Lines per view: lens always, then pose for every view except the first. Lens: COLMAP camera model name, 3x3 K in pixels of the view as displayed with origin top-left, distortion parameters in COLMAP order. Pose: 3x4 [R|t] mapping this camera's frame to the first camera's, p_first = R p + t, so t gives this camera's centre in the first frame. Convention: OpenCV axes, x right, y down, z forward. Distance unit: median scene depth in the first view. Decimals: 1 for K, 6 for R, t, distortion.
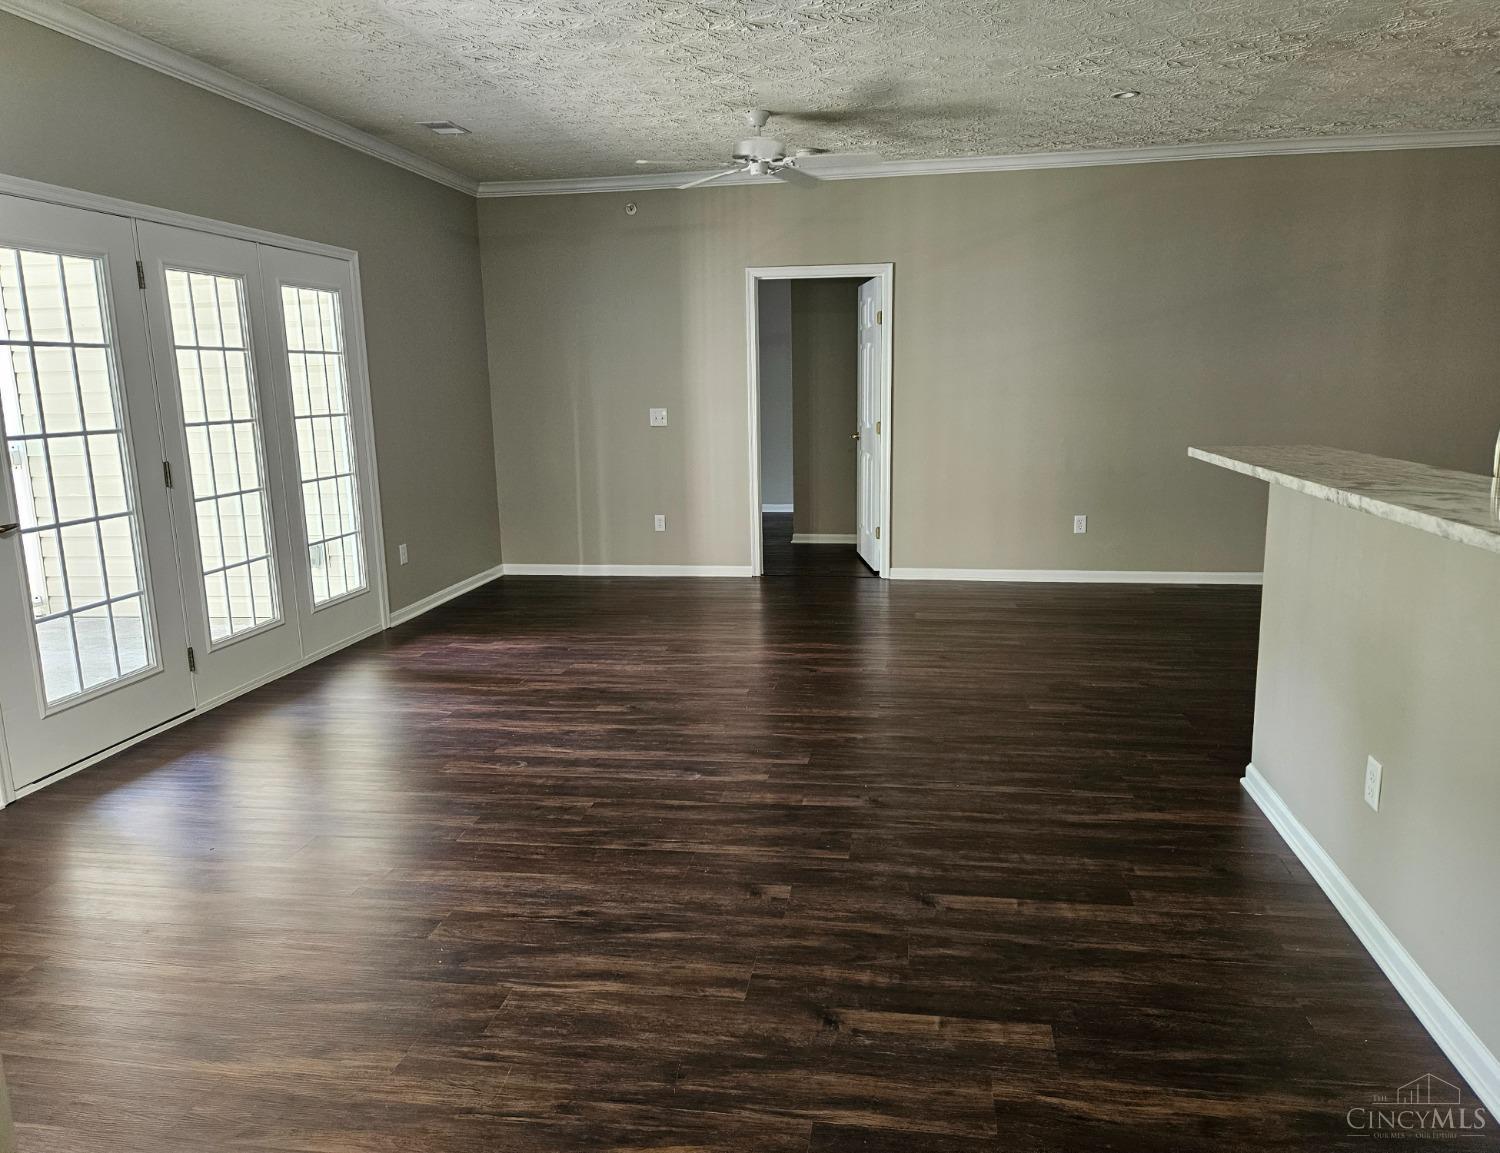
lens RADIAL K [[1042.6, 0, 763.8], [0, 1042.6, 575.4], [0, 0, 1]] dist [0.092541, -0.088764]
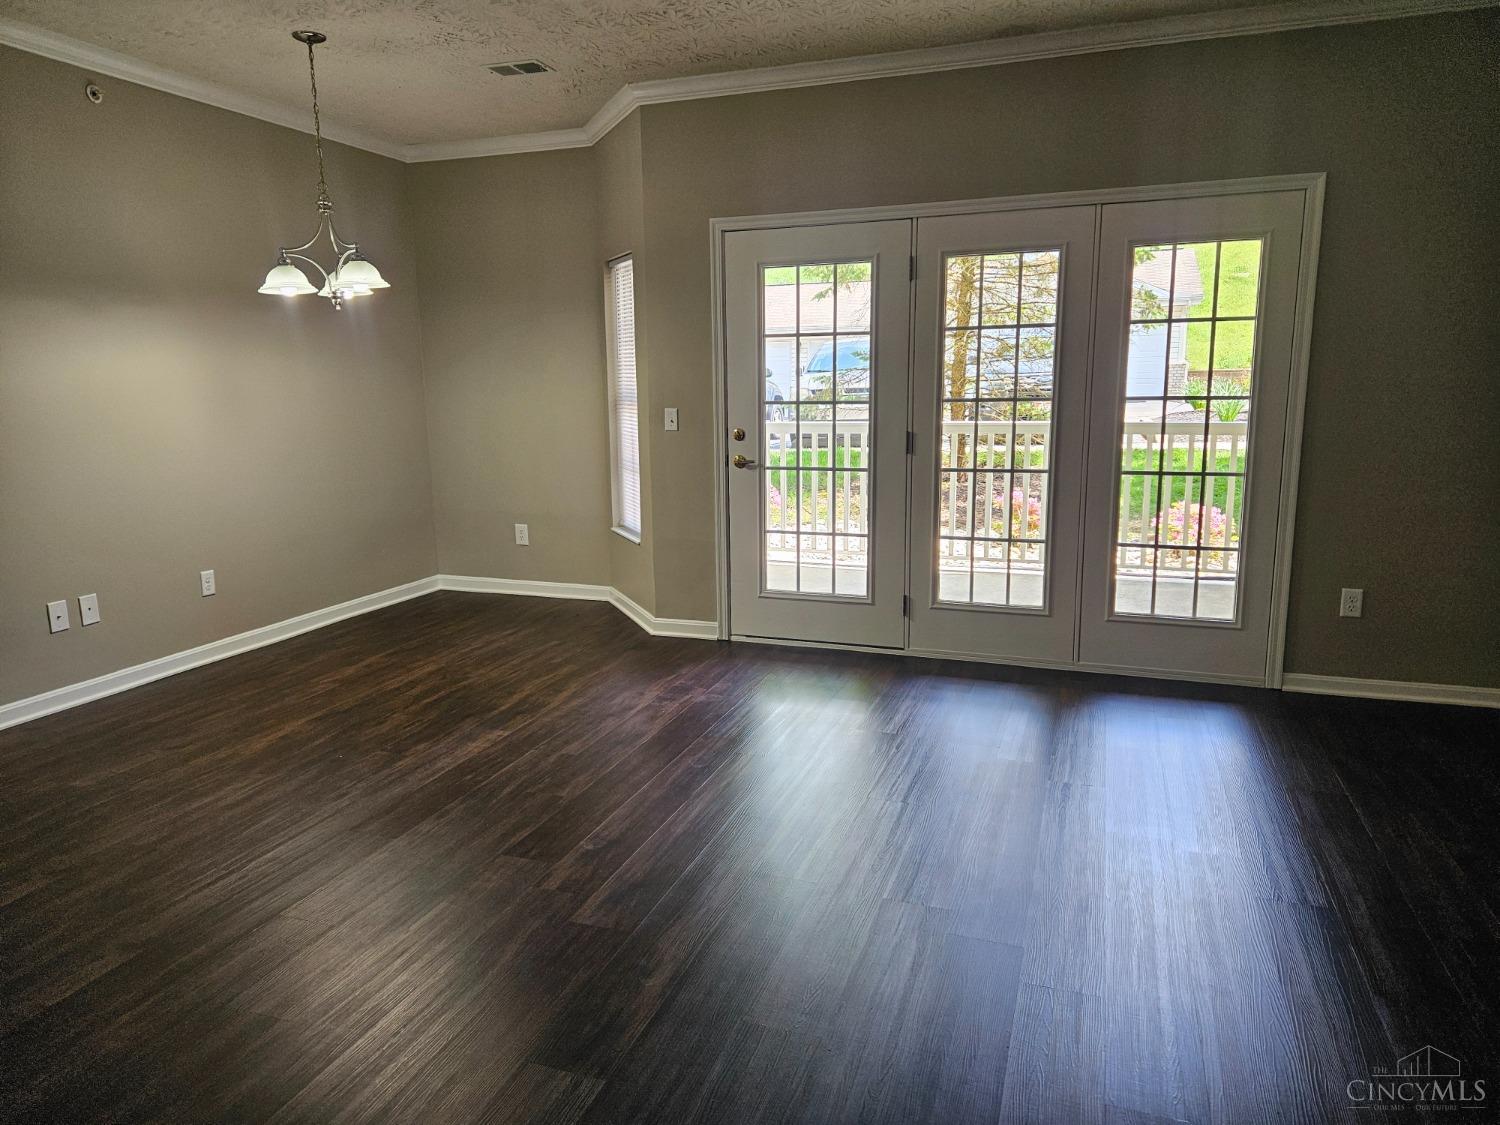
lens RADIAL K [[1011.7, 0, 742.3], [0, 1011.7, 556.4], [0, 0, 1]] dist [0.071011, -0.058126]
pose [[-0.202380, 0.197422, -0.959201, 0.484782], [-0.164266, 0.958748, 0.231987, -0.178694], [0.965432, 0.204514, -0.161601, 0.912834]]
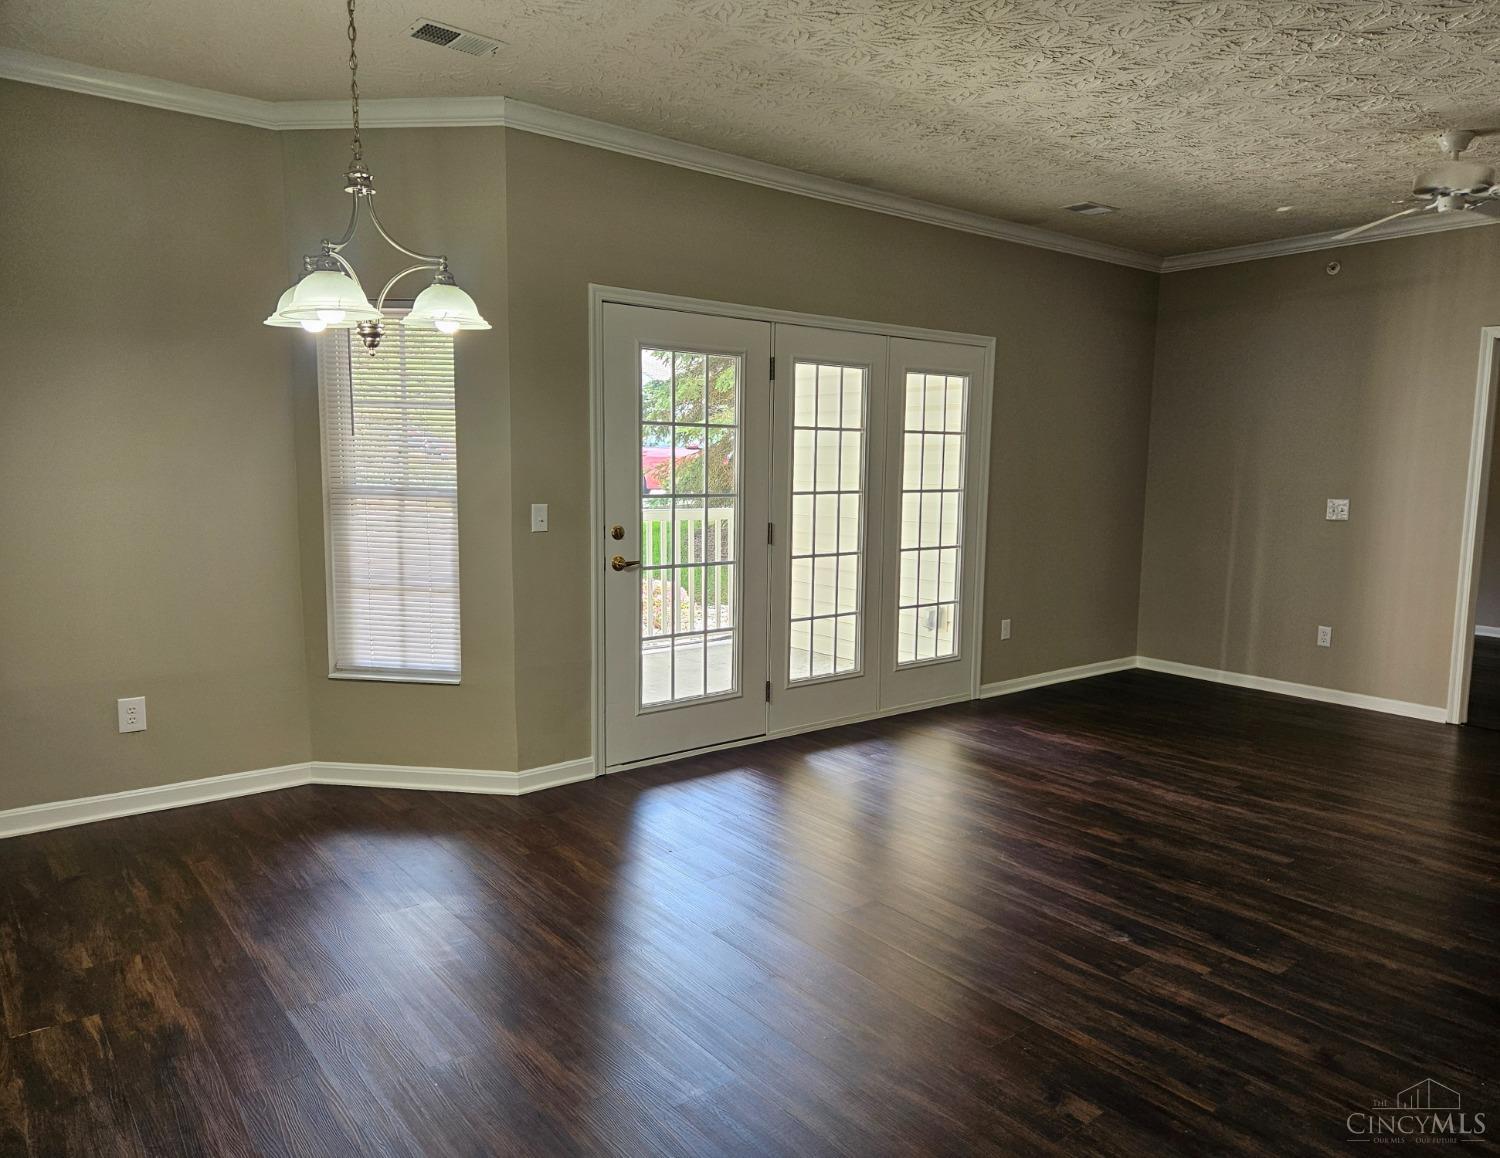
lens RADIAL K [[1042.6, 0, 763.8], [0, 1042.6, 577.9], [0, 0, 1]] dist [0.092541, -0.088764]
pose [[0.739314, 0.106090, -0.664950, 0.188946], [-0.152699, 0.988199, -0.012113, -0.027313], [0.655818, 0.110492, 0.746789, 0.118197]]
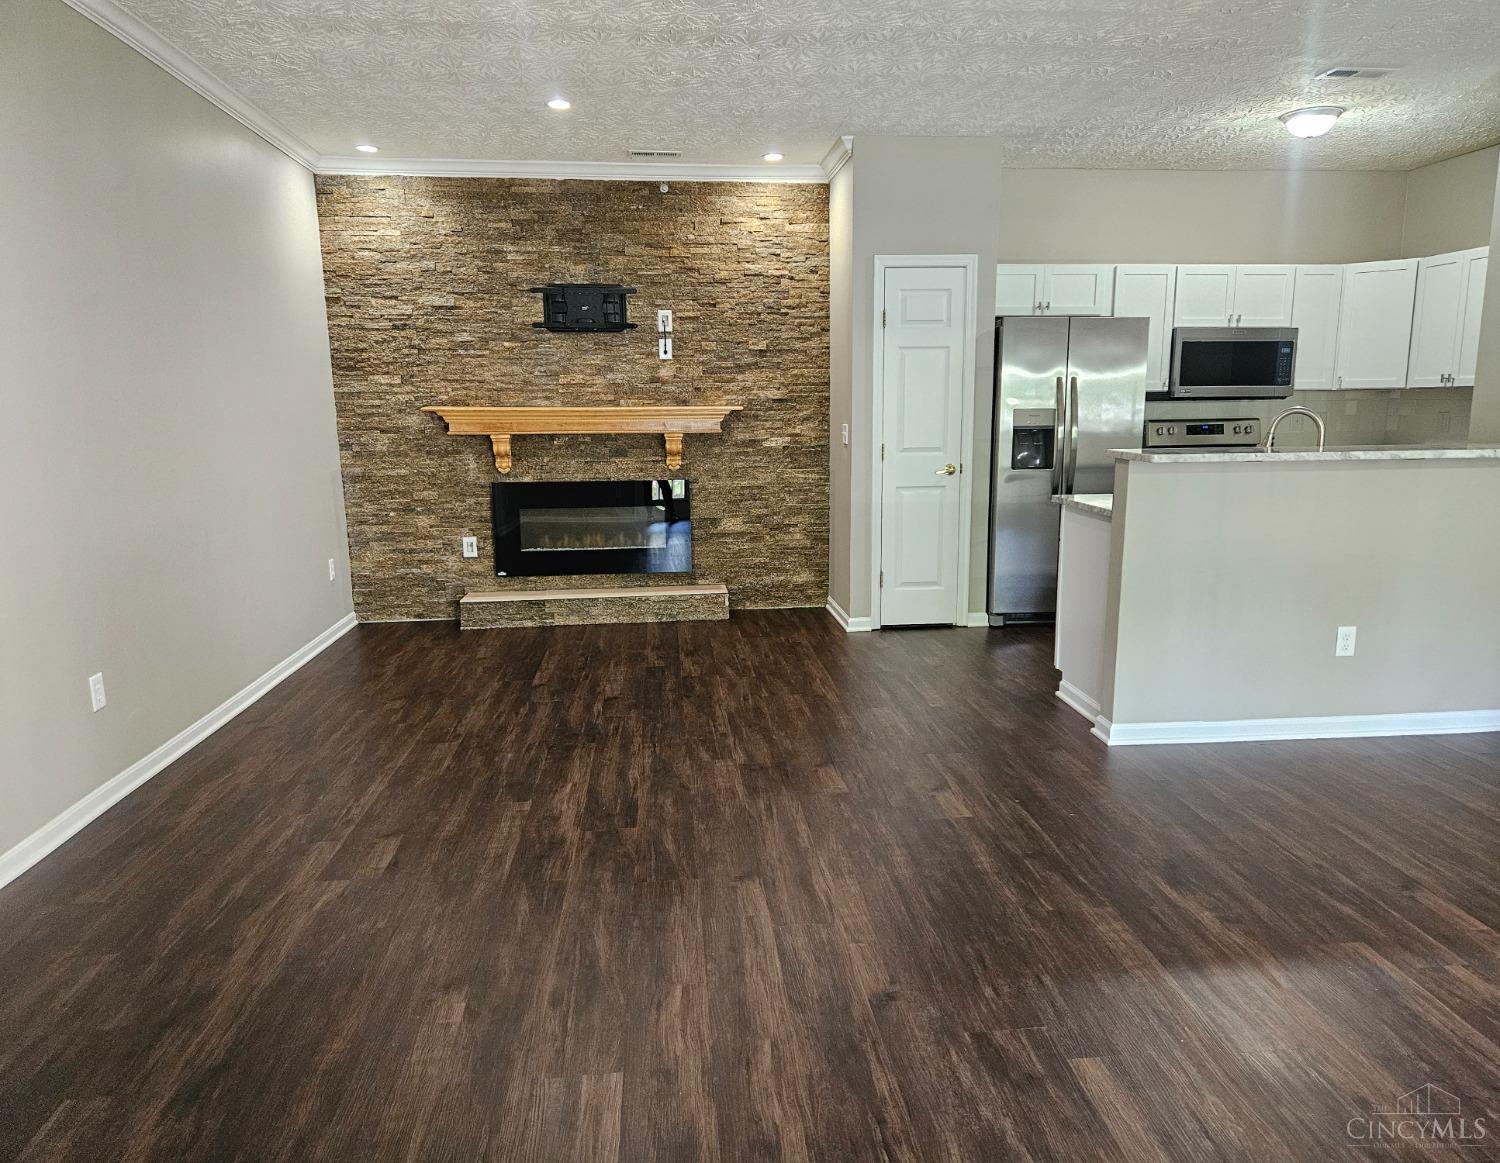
lens RADIAL K [[1029.3, 0, 750.0], [0, 1029.3, 581.5], [0, 0, 1]] dist [0.037354, -0.006597]
pose [[-0.244081, -0.150584, 0.957992, -0.375471], [0.192364, 0.960722, 0.200024, -0.205159], [-0.950484, 0.233105, -0.205527, 1.129169]]
